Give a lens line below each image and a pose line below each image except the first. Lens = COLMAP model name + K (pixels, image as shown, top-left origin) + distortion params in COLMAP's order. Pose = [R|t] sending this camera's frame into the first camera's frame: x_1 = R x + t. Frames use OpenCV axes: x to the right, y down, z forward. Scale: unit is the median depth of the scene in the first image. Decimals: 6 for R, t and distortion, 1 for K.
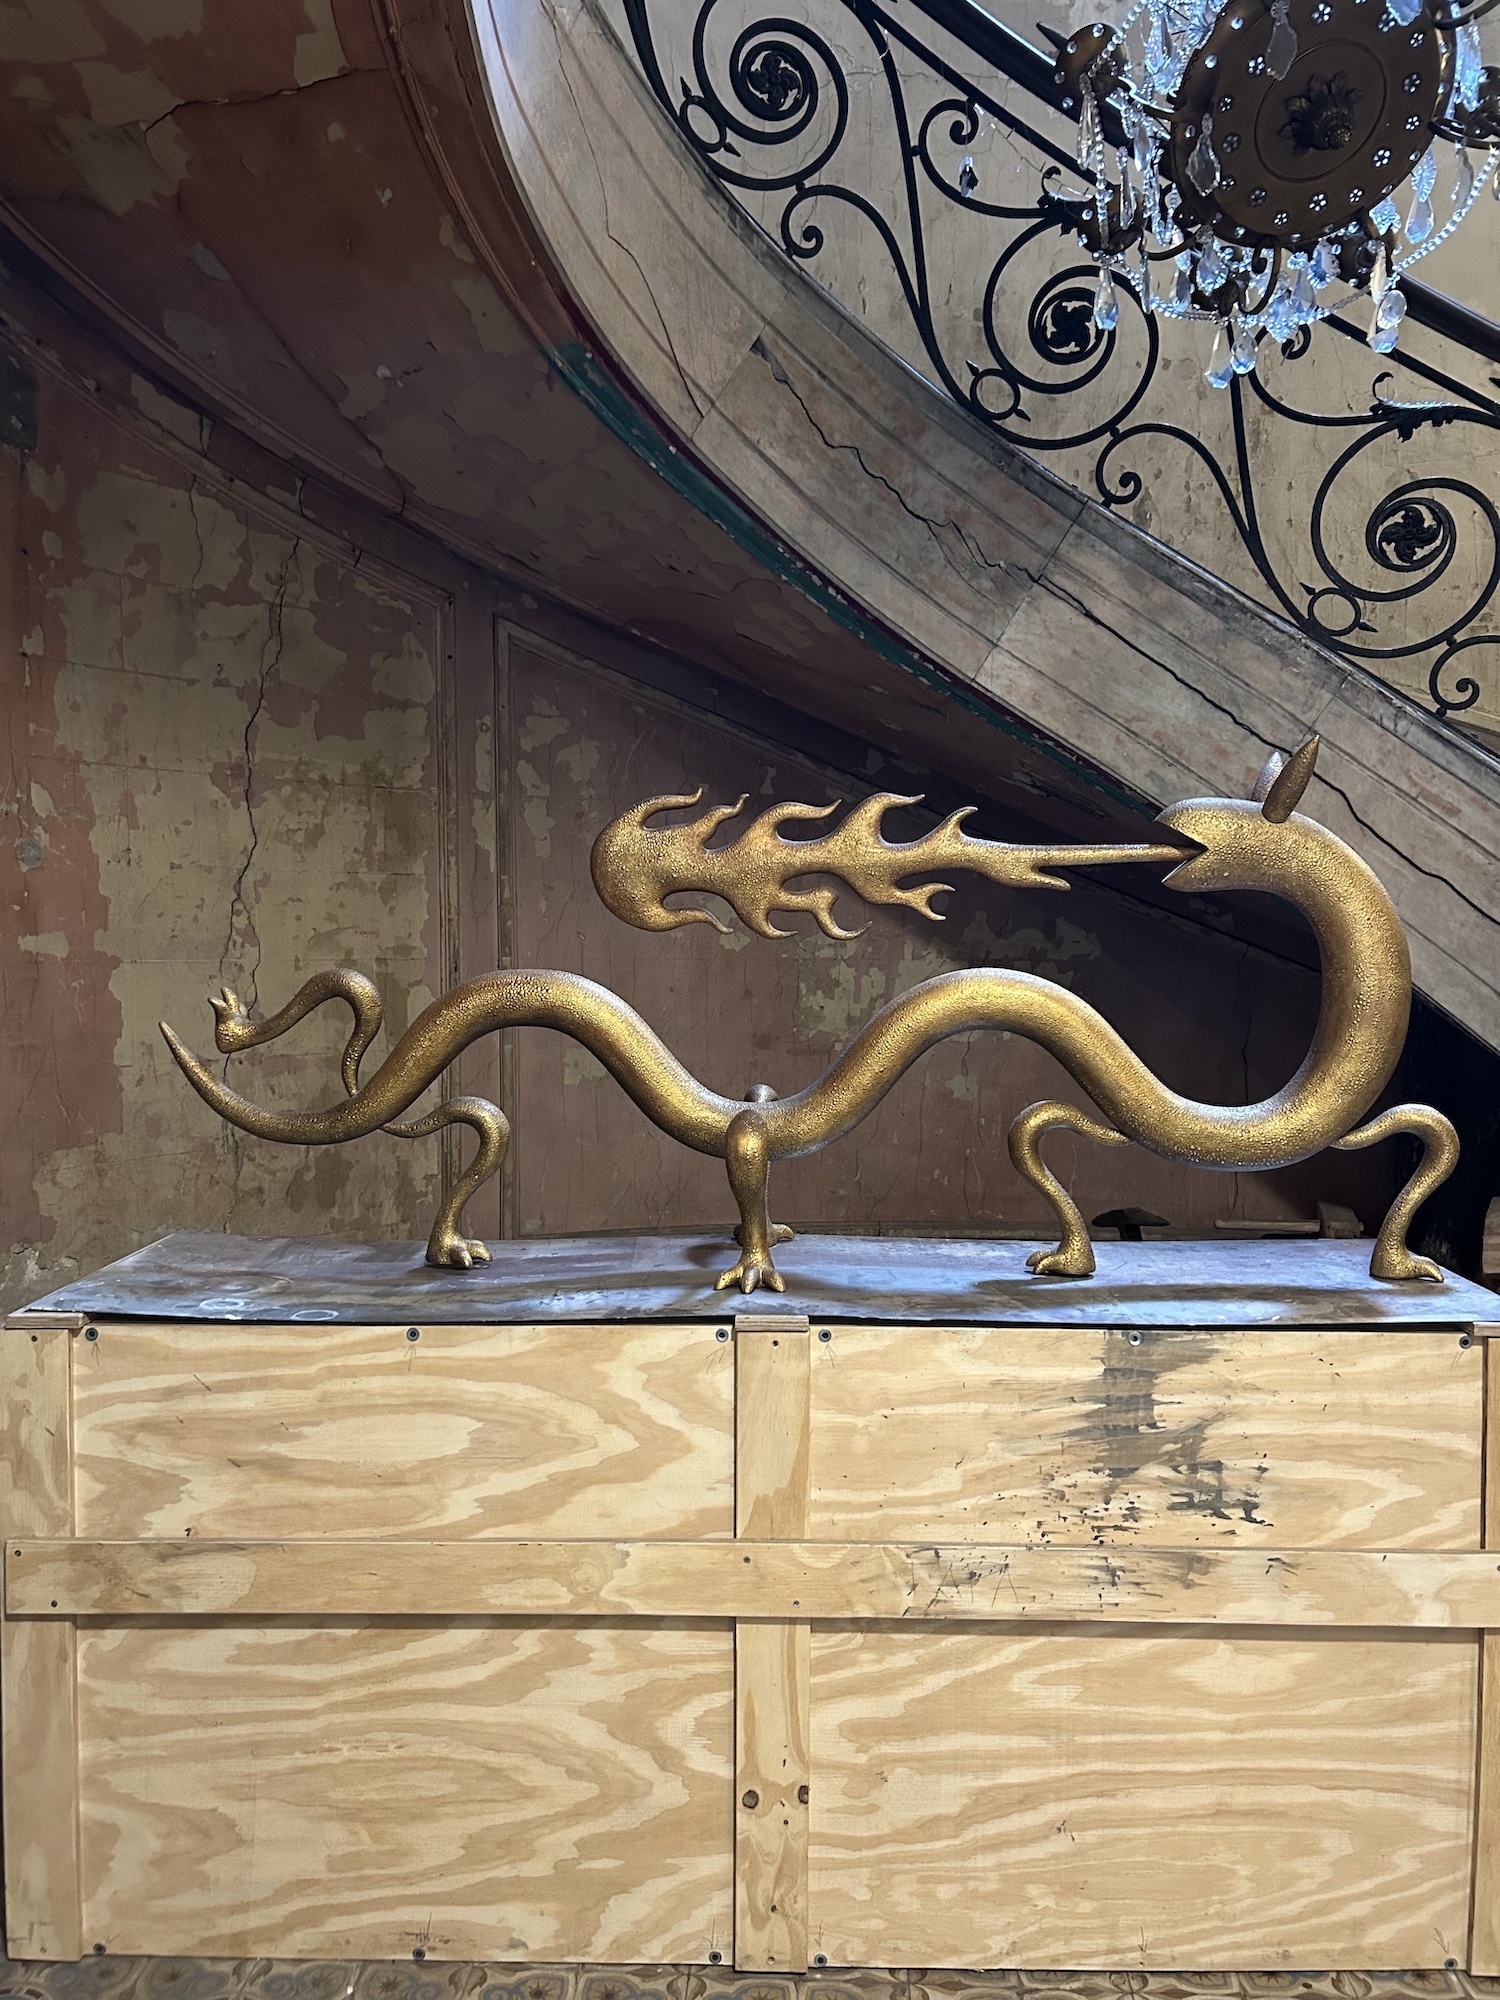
lens RADIAL K [[1528.1, 0, 758.2], [0, 1528.1, 1013.0], [0, 0, 1]] dist [0.084016, -0.163729]
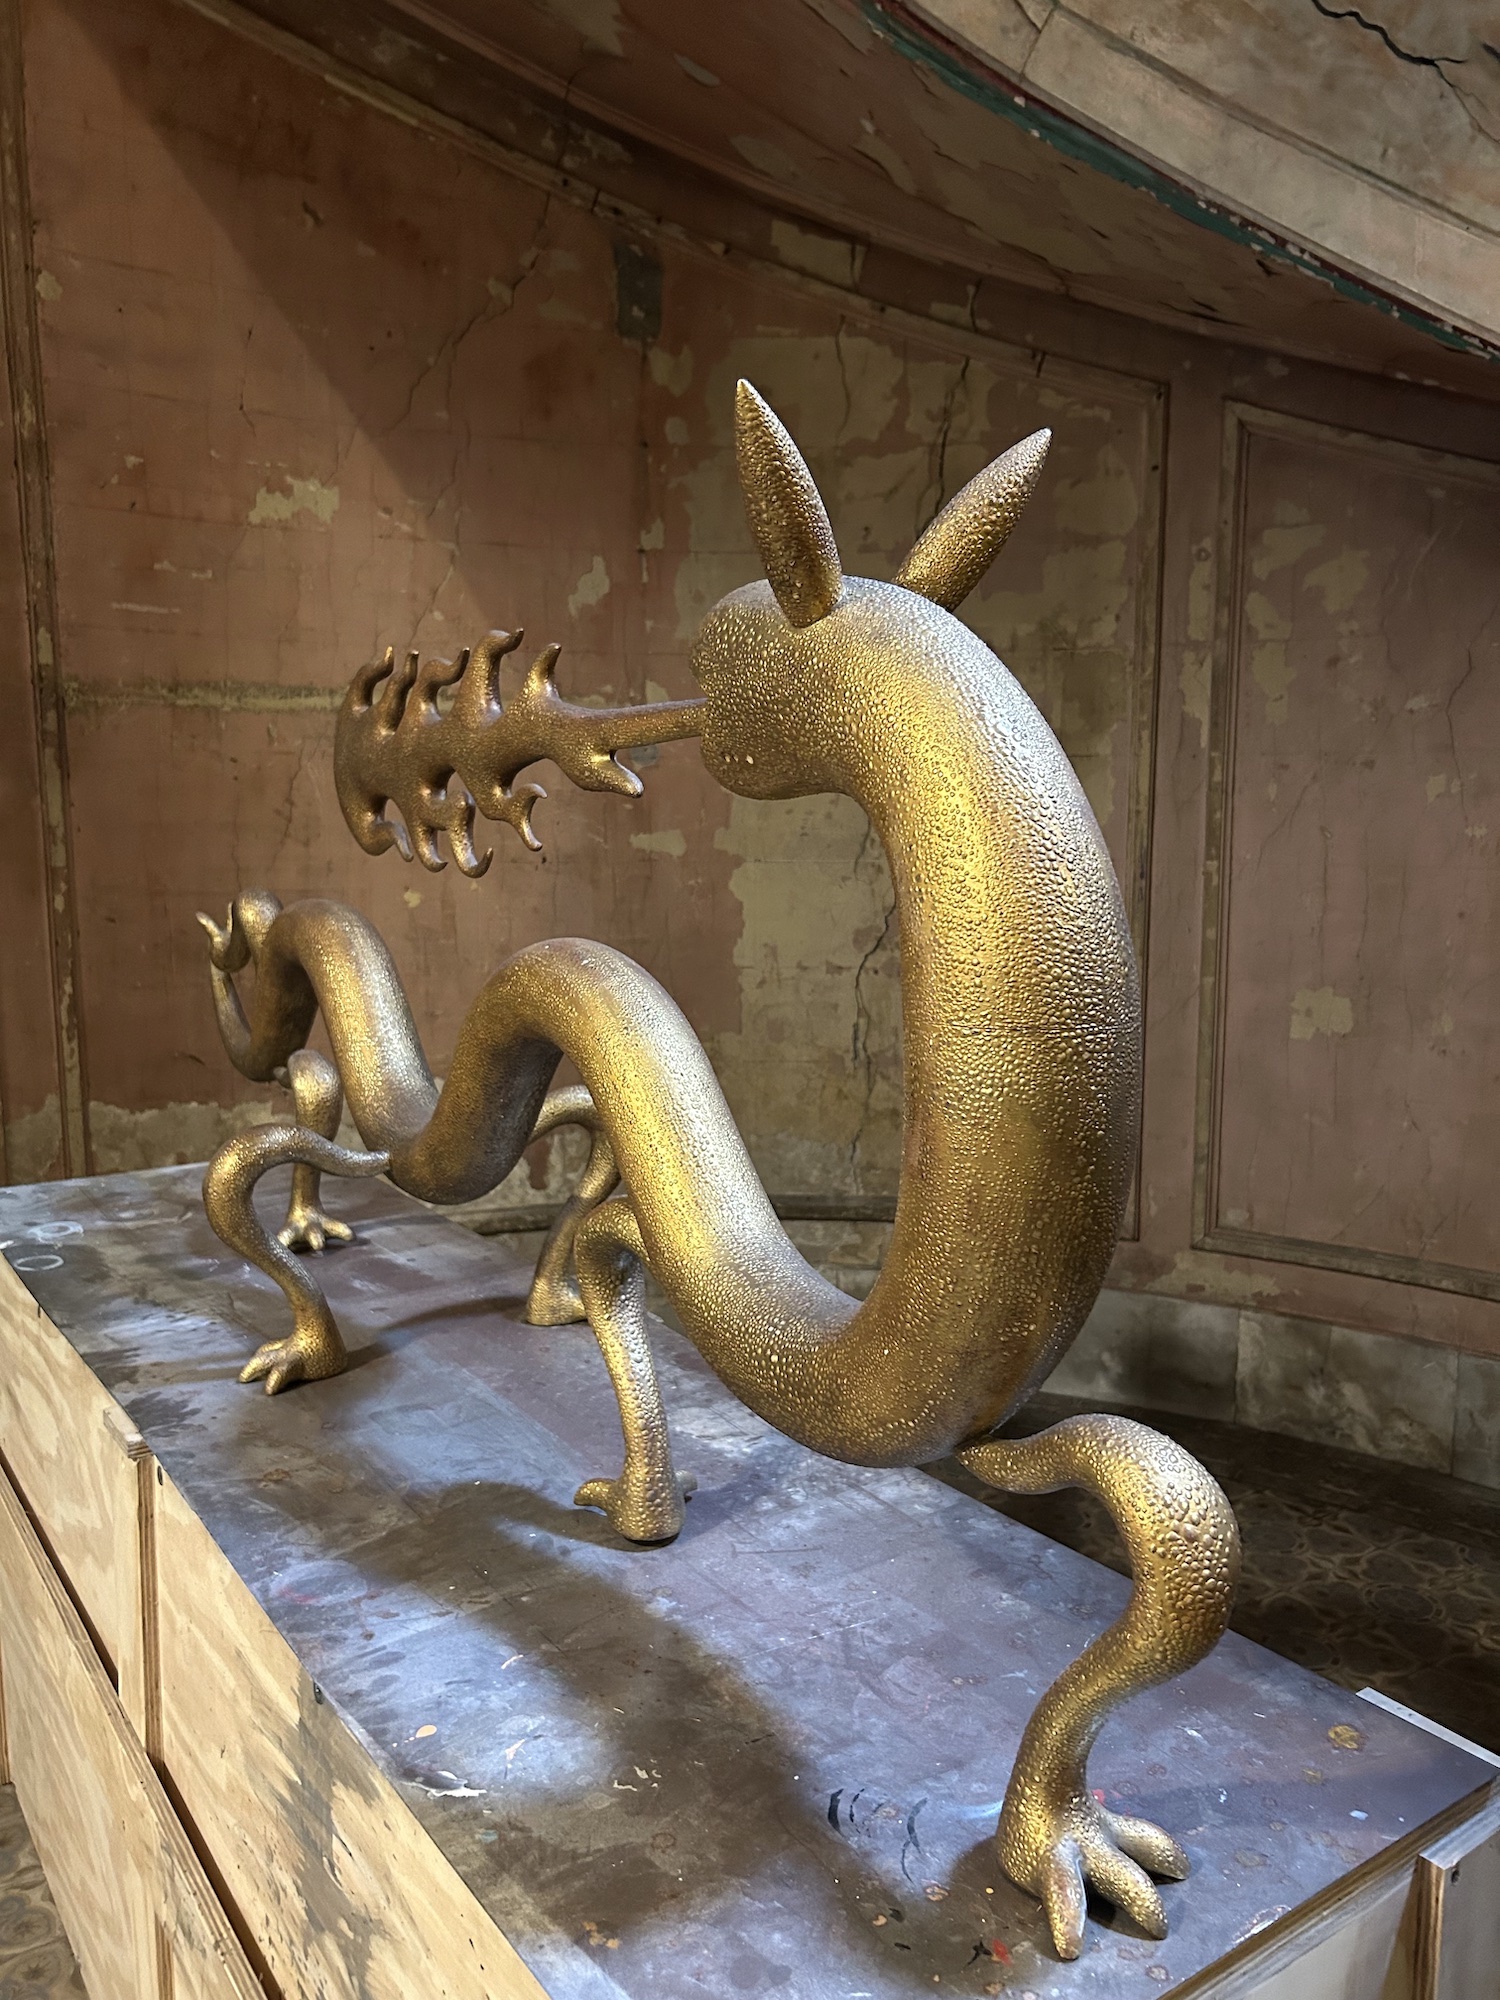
lens RADIAL K [[1537.6, 0, 757.5], [0, 1537.6, 1007.7], [0, 0, 1]] dist [0.084168, -0.100950]
pose [[0.582769, 0.104387, -0.805905, 0.445533], [-0.040023, 0.994199, 0.099834, -0.043359], [0.811652, -0.025925, 0.583566, 0.500548]]
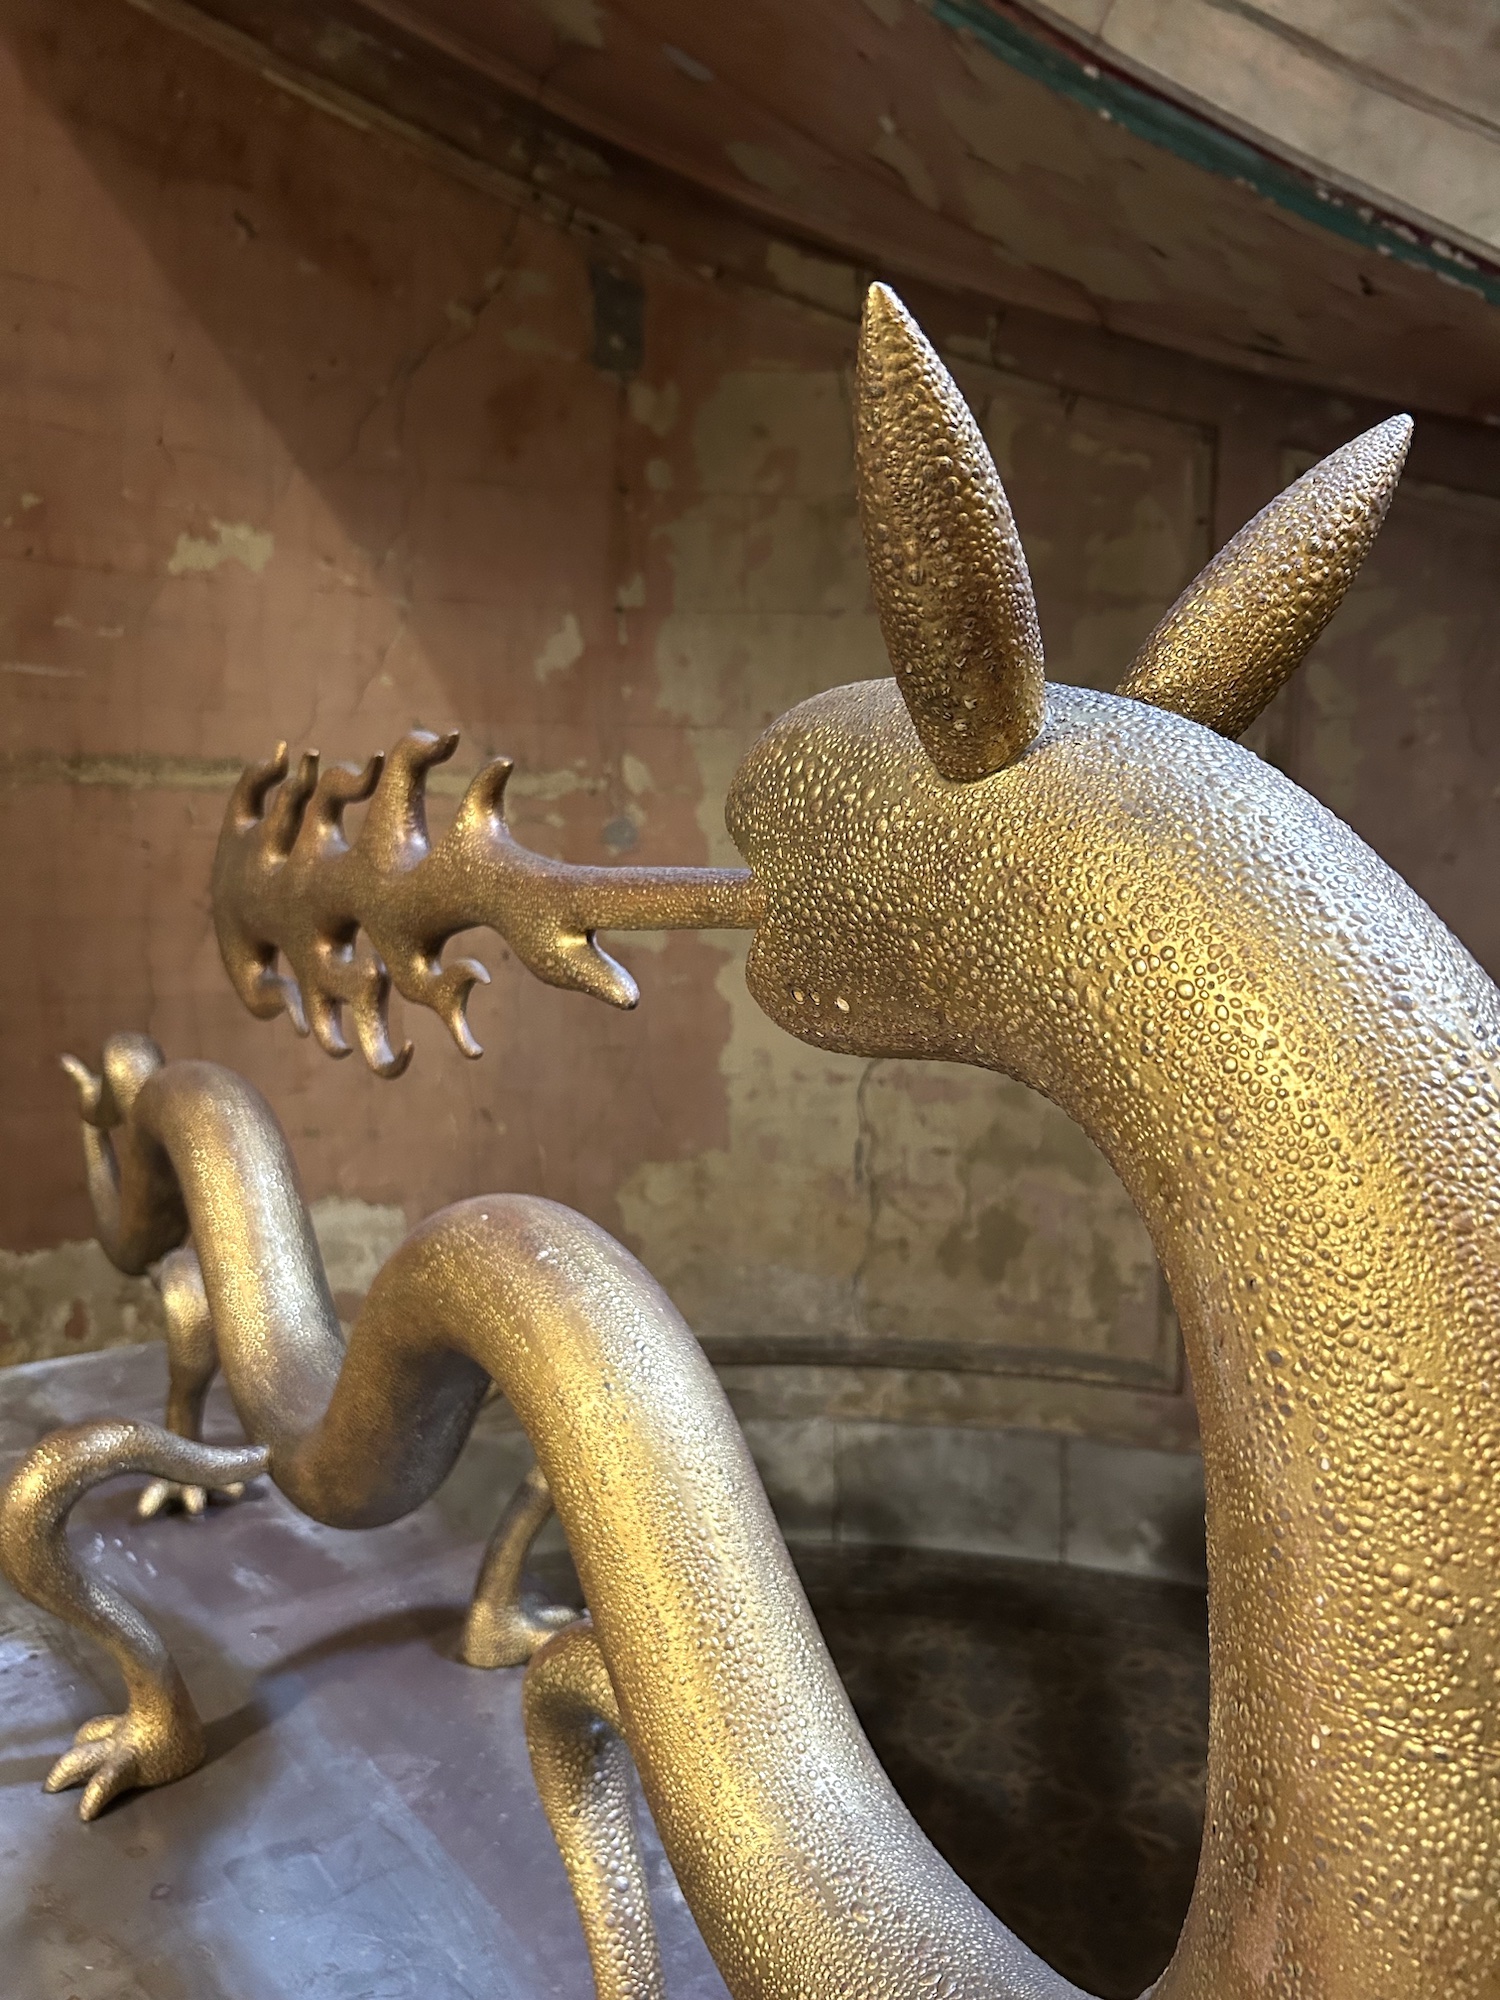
lens RADIAL K [[1512.5, 0, 752.5], [0, 1512.5, 1008.7], [0, 0, 1]] dist [0.060566, -0.071871]
pose [[0.597582, 0.085282, -0.797259, 0.309873], [-0.045521, 0.996332, 0.072456, -0.074990], [0.800514, -0.007006, 0.599273, 0.577220]]
